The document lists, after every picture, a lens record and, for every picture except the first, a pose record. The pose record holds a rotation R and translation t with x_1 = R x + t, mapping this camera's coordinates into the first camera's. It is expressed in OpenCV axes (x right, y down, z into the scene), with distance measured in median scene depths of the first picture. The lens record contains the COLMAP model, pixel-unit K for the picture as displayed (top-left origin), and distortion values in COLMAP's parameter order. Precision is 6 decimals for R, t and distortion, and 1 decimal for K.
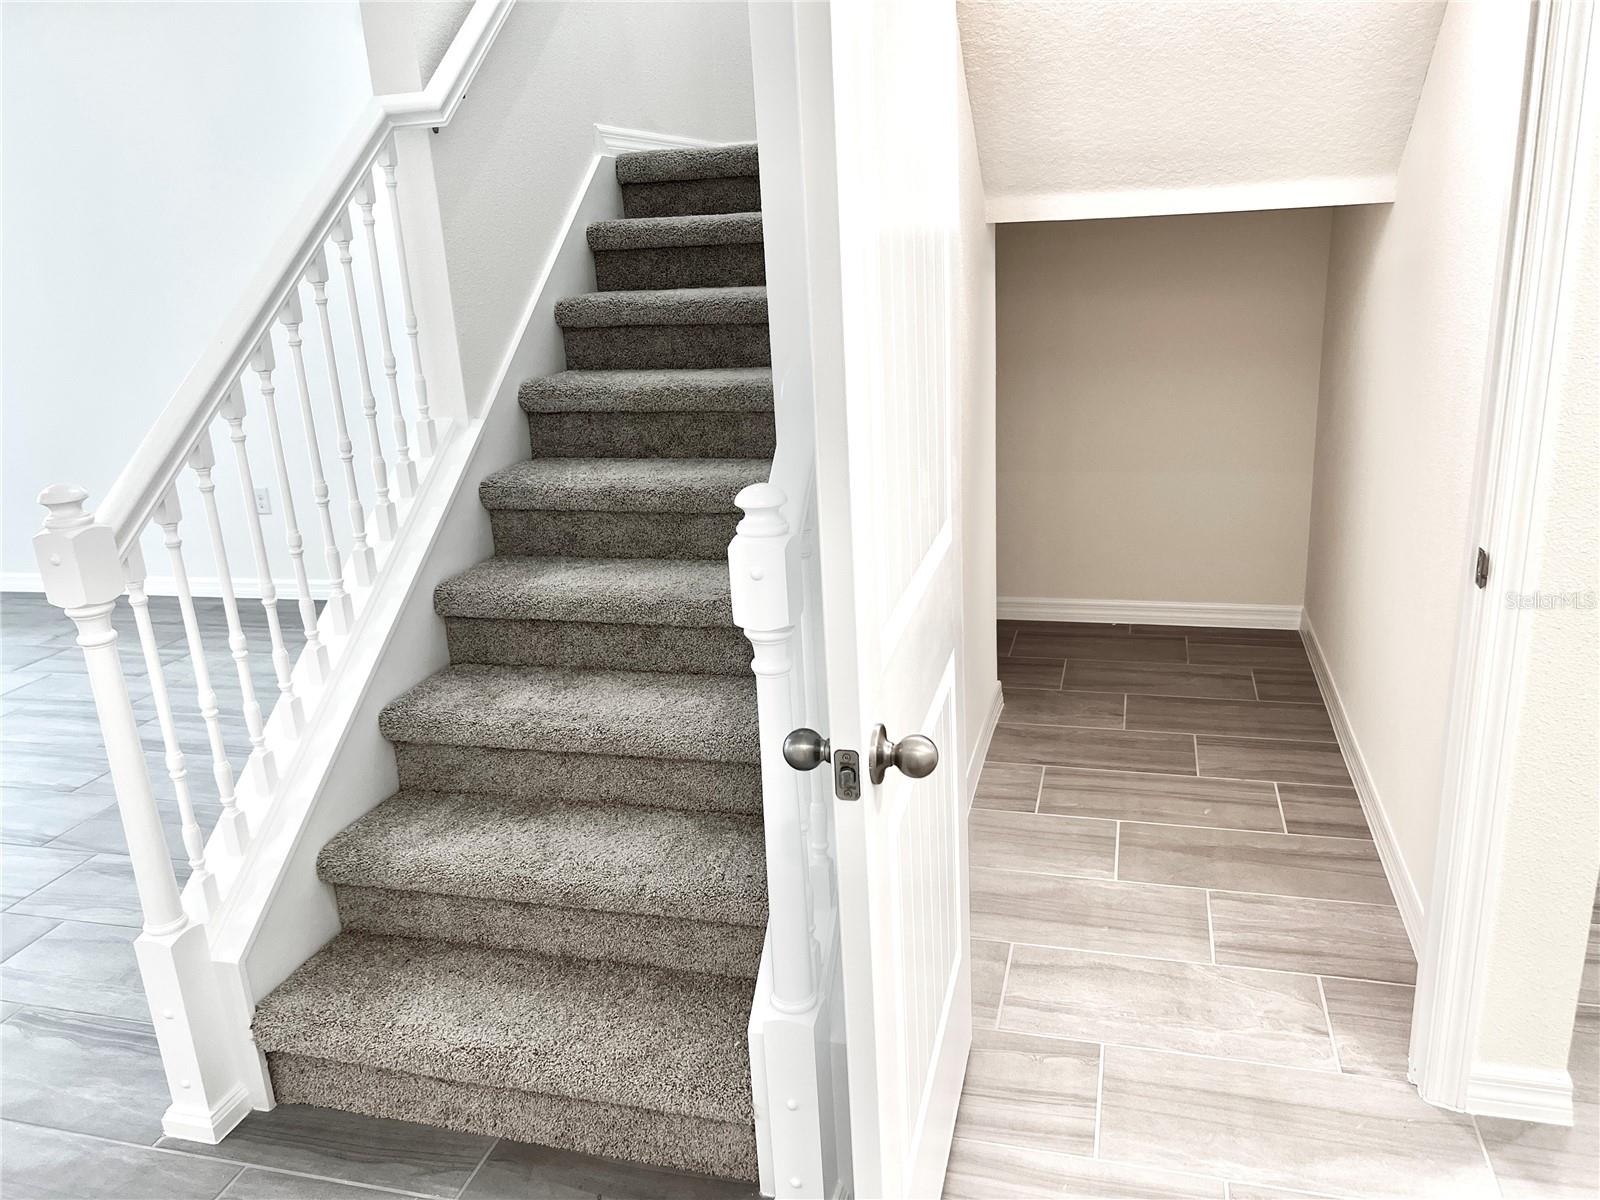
lens RADIAL K [[1225.5, 0, 797.6], [0, 1225.5, 603.3], [0, 0, 1]] dist [0.055683, -0.055350]
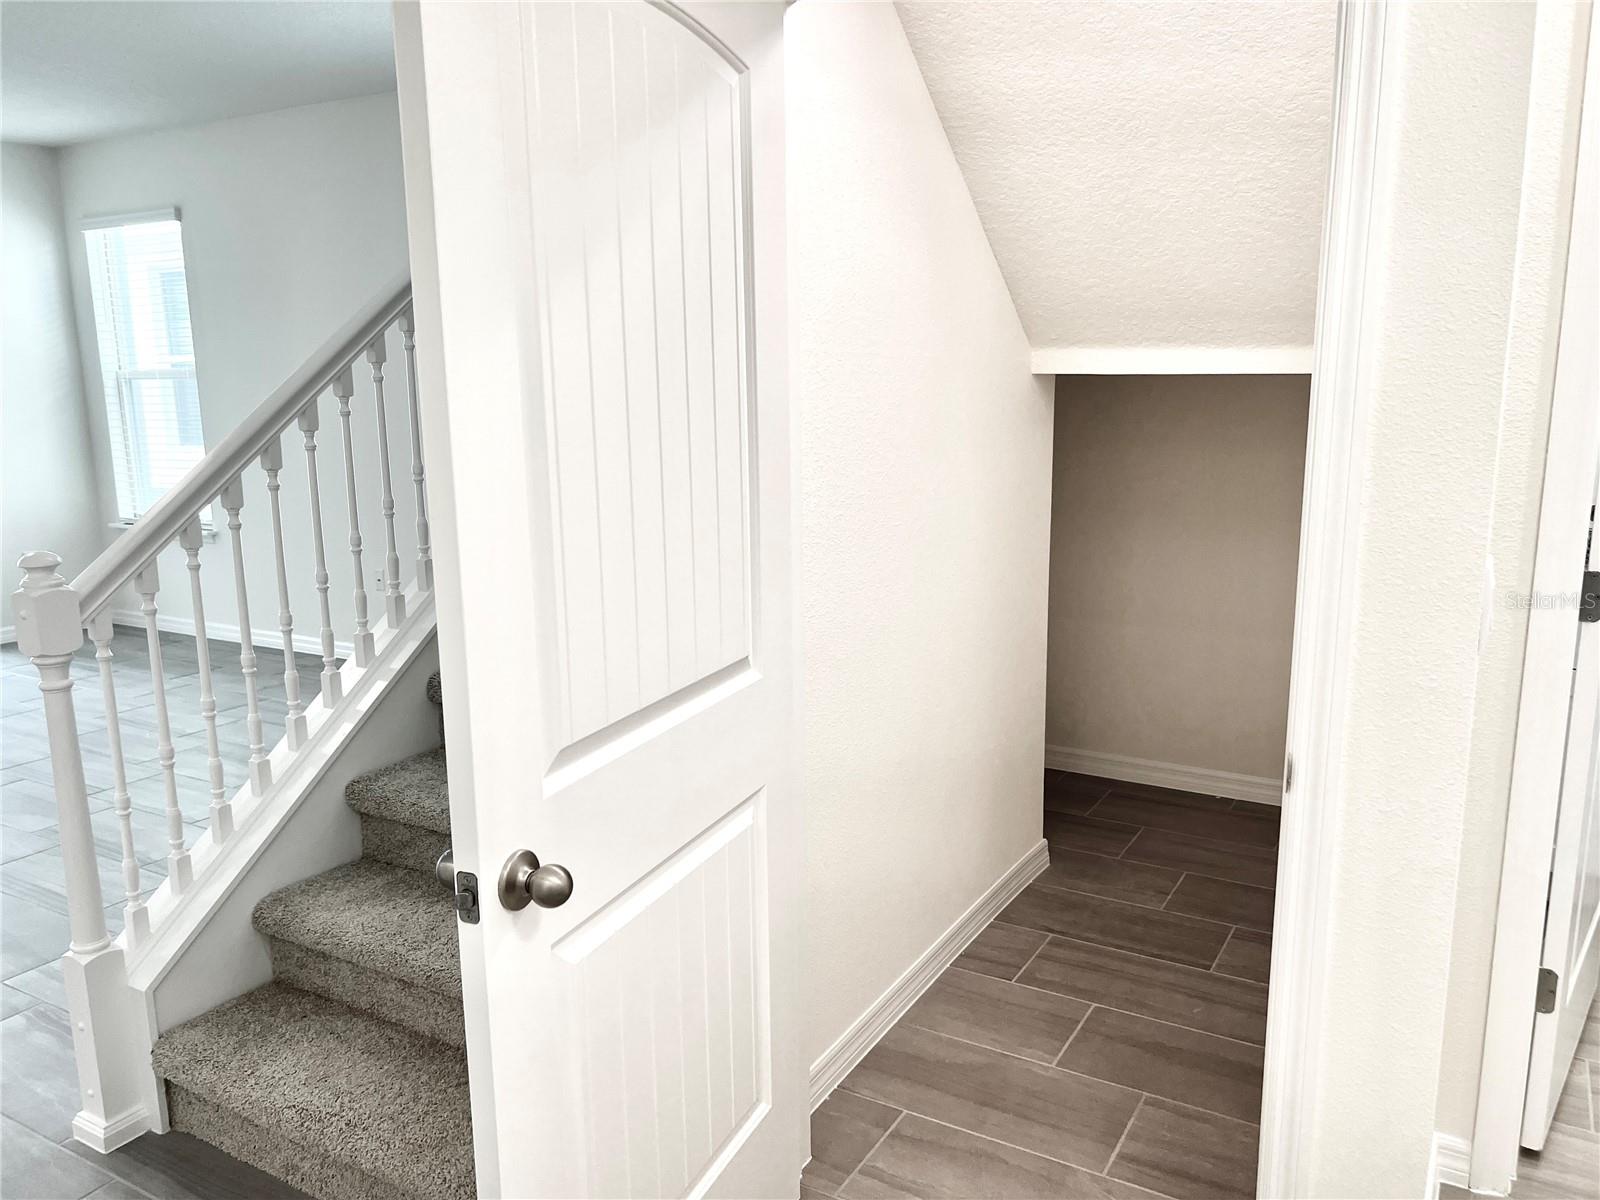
lens RADIAL K [[1225.5, 0, 803.8], [0, 1225.5, 605.5], [0, 0, 1]] dist [0.055683, -0.055350]
pose [[0.966780, 0.092703, -0.238208, 0.314787], [-0.115524, 0.989774, -0.083672, -0.023720], [0.228016, 0.108411, 0.967603, 0.018572]]
